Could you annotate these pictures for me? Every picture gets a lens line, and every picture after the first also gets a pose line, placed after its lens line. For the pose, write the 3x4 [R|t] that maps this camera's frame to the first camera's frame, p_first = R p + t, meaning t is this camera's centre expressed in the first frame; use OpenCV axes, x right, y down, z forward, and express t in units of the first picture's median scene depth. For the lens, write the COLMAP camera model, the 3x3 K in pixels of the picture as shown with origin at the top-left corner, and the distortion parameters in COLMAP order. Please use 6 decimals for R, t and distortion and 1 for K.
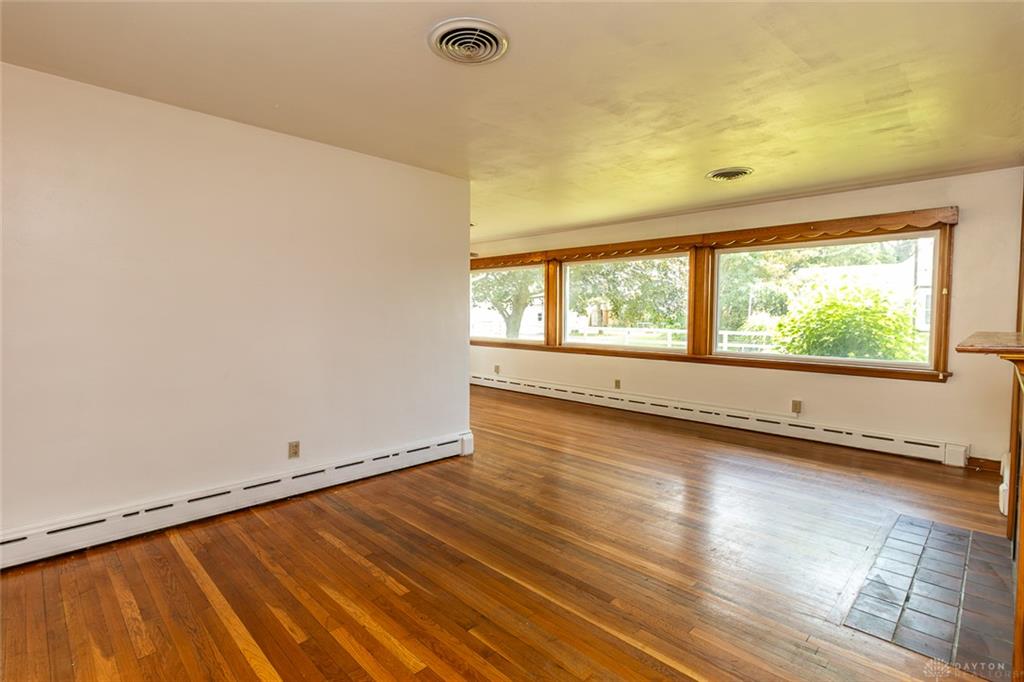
lens RADIAL K [[480.8, 0, 509.4], [0, 480.8, 332.0], [0, 0, 1]] dist [0.000363, -0.000168]
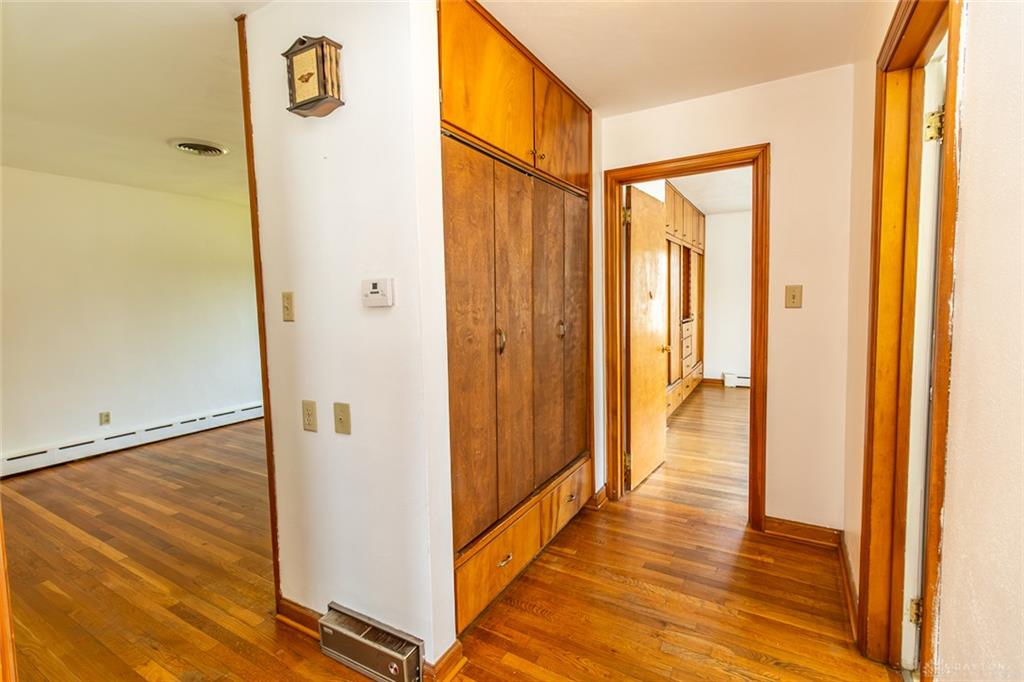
lens RADIAL K [[467.2, 0, 505.9], [0, 467.2, 333.0], [0, 0, 1]] dist [-0.000160, 0.000414]
pose [[0.971553, -0.057226, 0.229804, 0.332846], [0.050140, 0.998073, 0.036564, 0.024078], [-0.231454, -0.024002, 0.972550, -0.479799]]
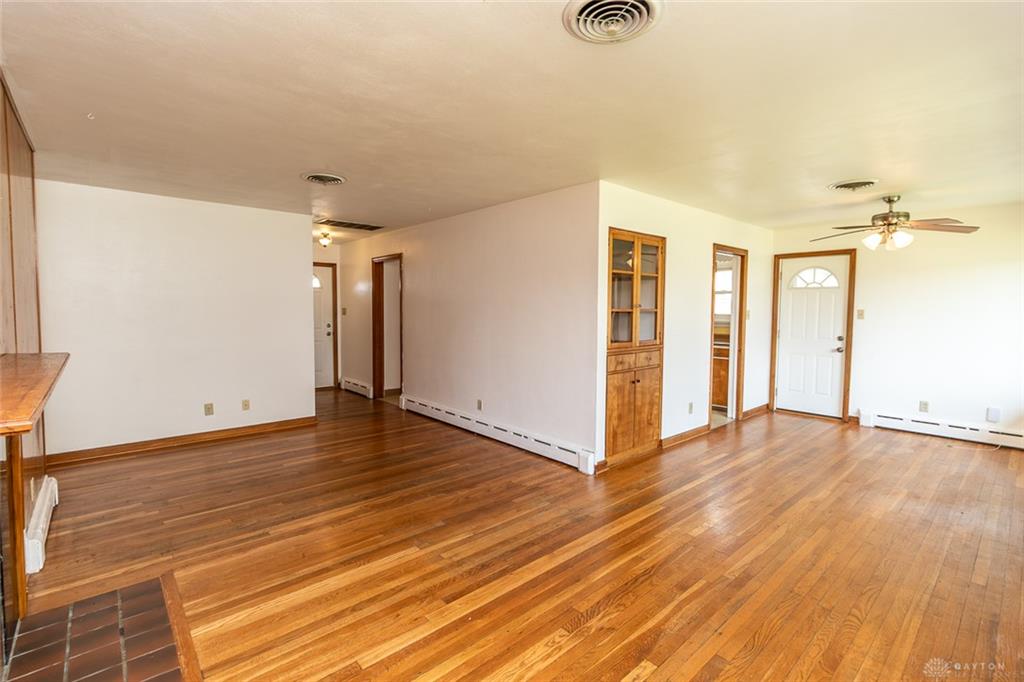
lens RADIAL K [[467.2, 0, 505.9], [0, 467.2, 333.0], [0, 0, 1]] dist [-0.000160, 0.000414]
pose [[-0.072953, 0.041462, -0.996473, 1.107540], [-0.048462, 0.997808, 0.045065, -0.071663], [0.996157, 0.051579, -0.070784, 1.195278]]
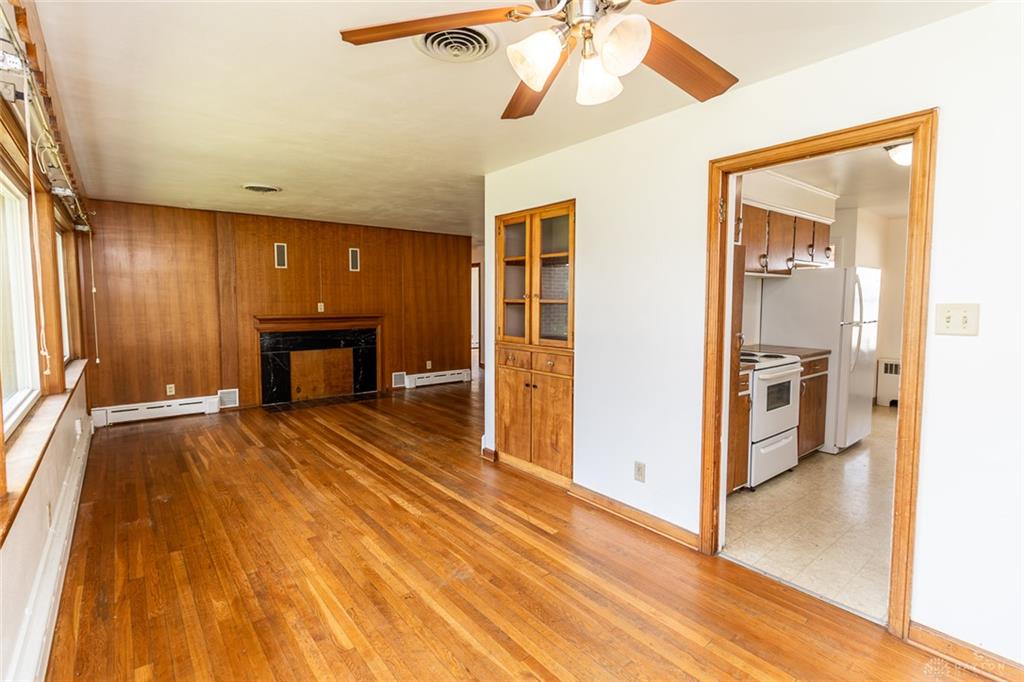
lens RADIAL K [[480.8, 0, 509.4], [0, 480.8, 332.0], [0, 0, 1]] dist [0.000363, -0.000168]
pose [[-0.993309, -0.022229, 0.113325, -0.315135], [-0.009592, 0.993790, 0.110860, -0.147314], [-0.115086, 0.109032, -0.987354, 2.608422]]
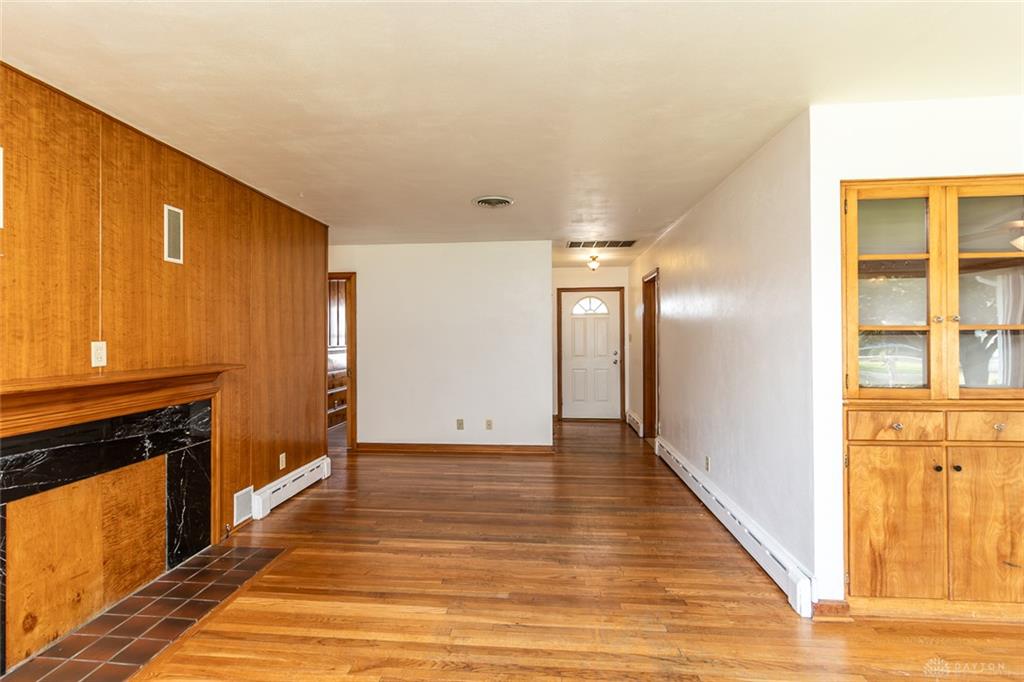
lens RADIAL K [[492.8, 0, 497.4], [0, 492.8, 335.0], [0, 0, 1]] dist [0.001285, 0.000226]
pose [[-0.778489, -0.010011, -0.627578, 0.713424], [-0.030015, 0.999323, 0.021292, -0.079171], [0.626940, 0.035412, -0.778263, 1.616736]]
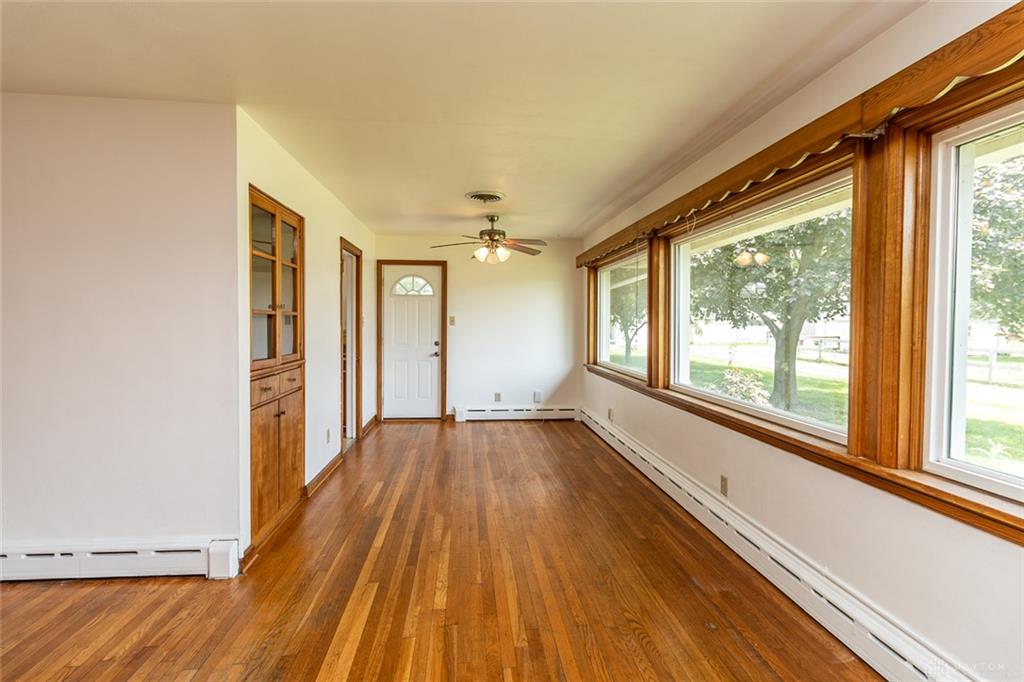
lens RADIAL K [[480.8, 0, 509.4], [0, 480.8, 332.0], [0, 0, 1]] dist [0.000363, -0.000168]
pose [[0.763689, 0.005663, -0.645559, 0.728698], [-0.024126, 0.999513, -0.019774, -0.047754], [0.645133, 0.030676, 0.763454, 1.033268]]
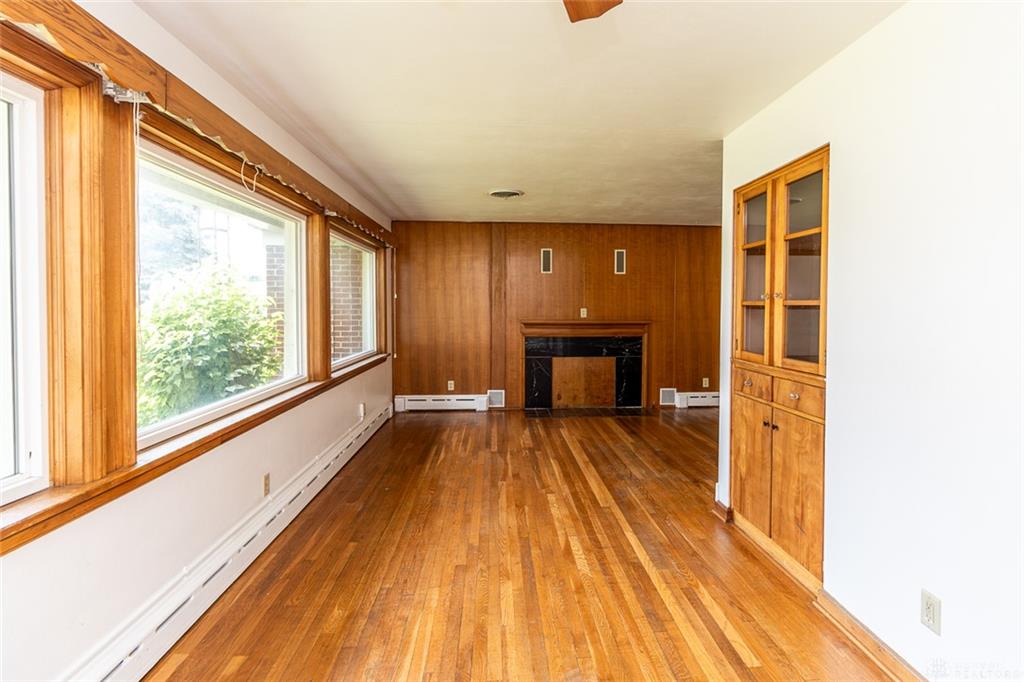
lens RADIAL K [[506.1, 0, 541.7], [0, 506.1, 318.5], [0, 0, 1]] dist [0.001245, 0.000199]
pose [[-0.762769, -0.030114, 0.645969, -0.486313], [0.014258, 0.997889, 0.063356, -0.127109], [-0.646514, 0.057536, -0.760730, 2.349858]]
